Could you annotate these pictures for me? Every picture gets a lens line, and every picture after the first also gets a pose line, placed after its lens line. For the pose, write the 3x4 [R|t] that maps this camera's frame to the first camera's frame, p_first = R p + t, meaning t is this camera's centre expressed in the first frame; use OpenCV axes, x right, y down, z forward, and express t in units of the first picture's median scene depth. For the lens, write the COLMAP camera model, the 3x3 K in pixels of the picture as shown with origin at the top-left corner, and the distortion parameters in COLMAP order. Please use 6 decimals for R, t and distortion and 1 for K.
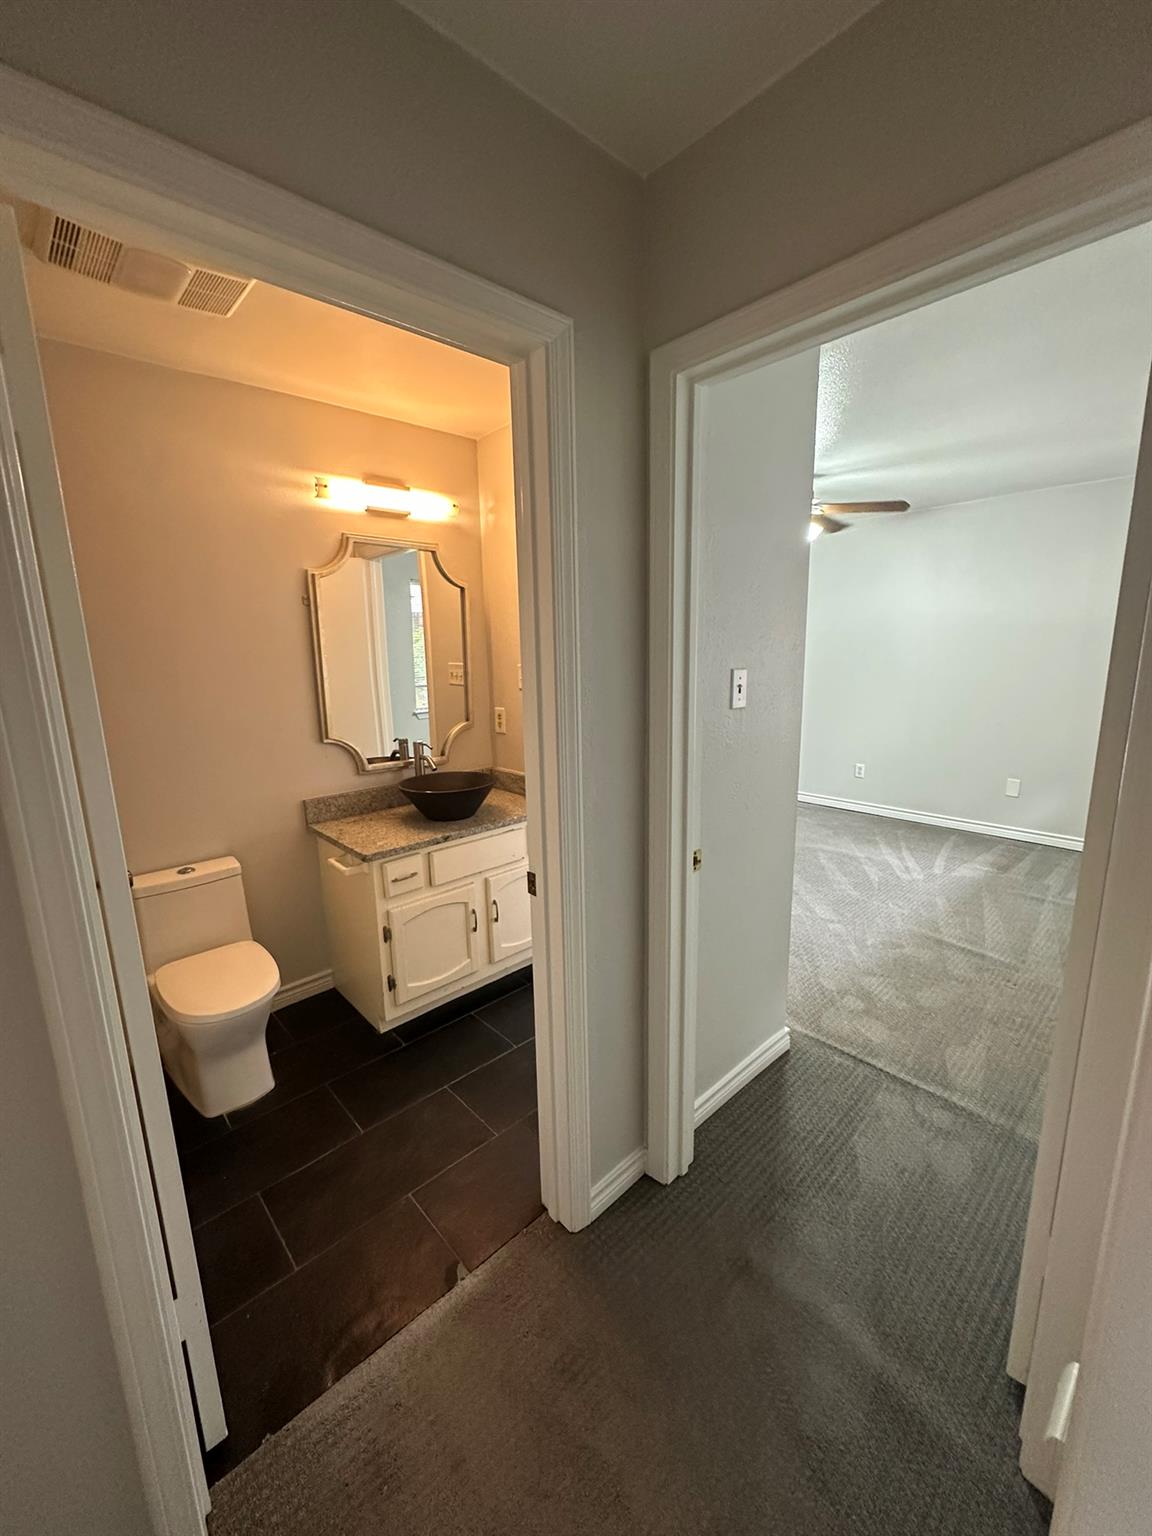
lens RADIAL K [[608.1, 0, 568.8], [0, 608.1, 769.3], [0, 0, 1]] dist [0.002856, -0.001883]
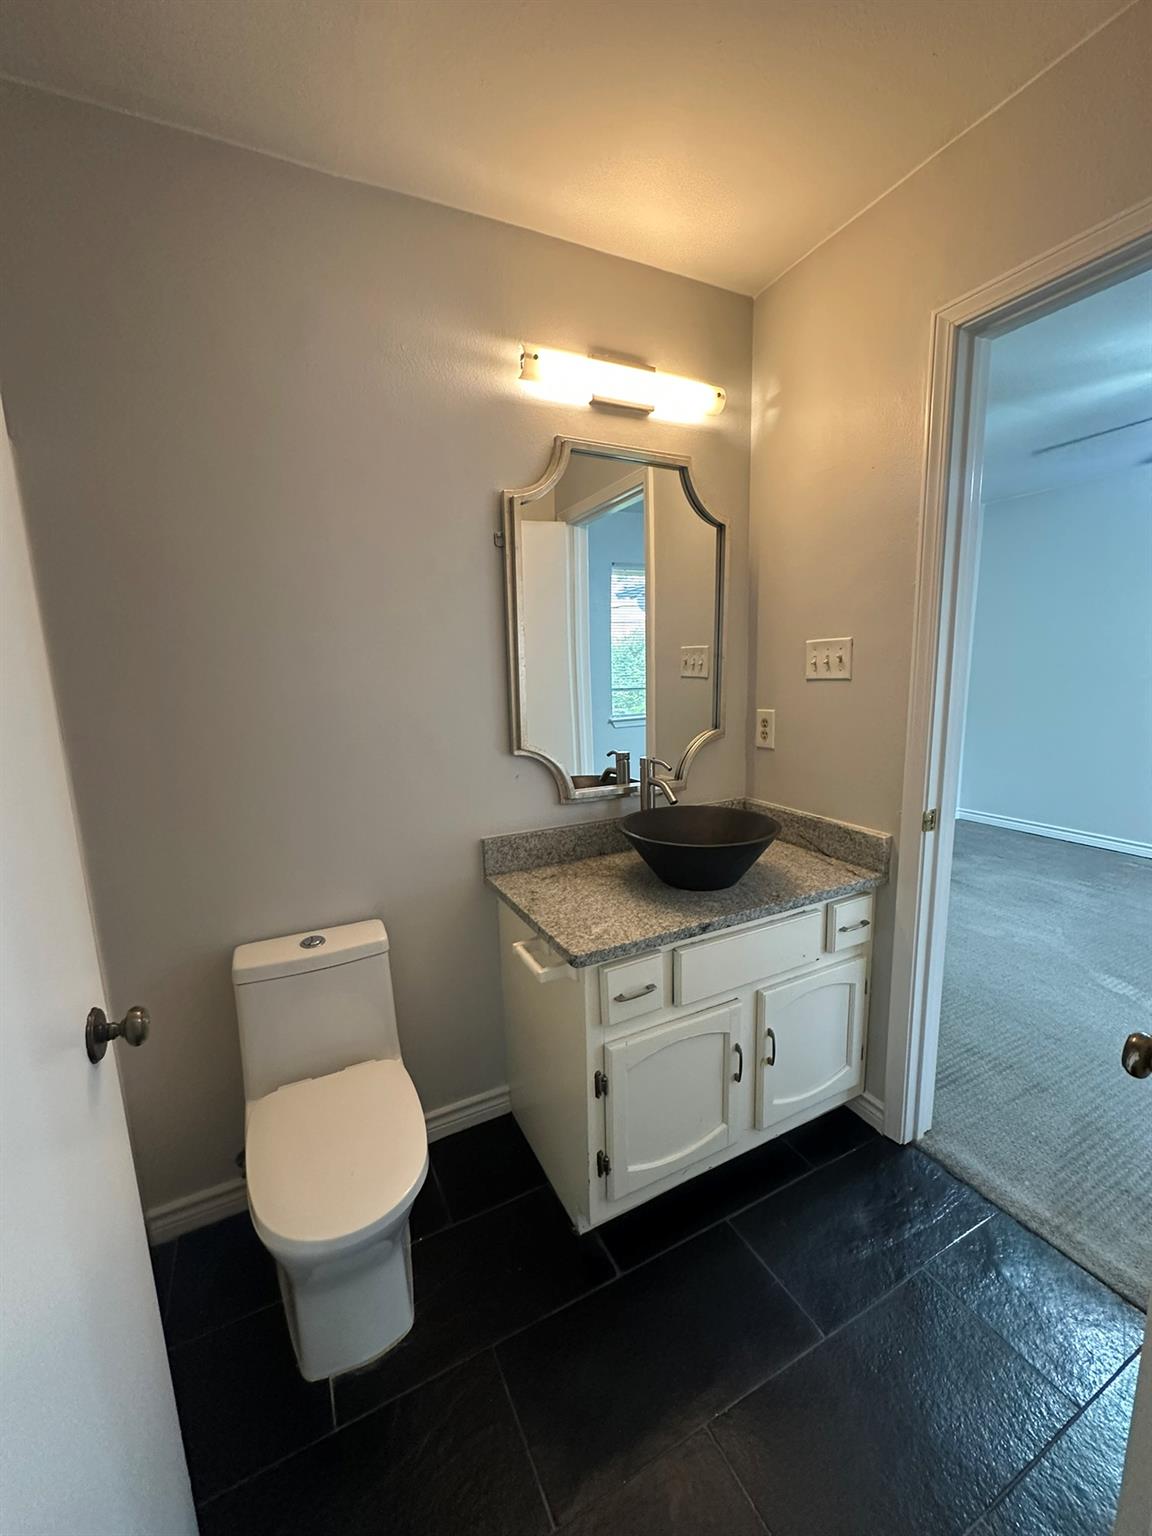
lens RADIAL K [[608.1, 0, 575.0], [0, 608.1, 771.8], [0, 0, 1]] dist [0.002856, -0.001883]
pose [[0.963063, 0.041814, -0.266009, -0.151007], [-0.045922, 0.998902, -0.009238, -0.020934], [0.265330, 0.021113, 0.963926, 0.354194]]
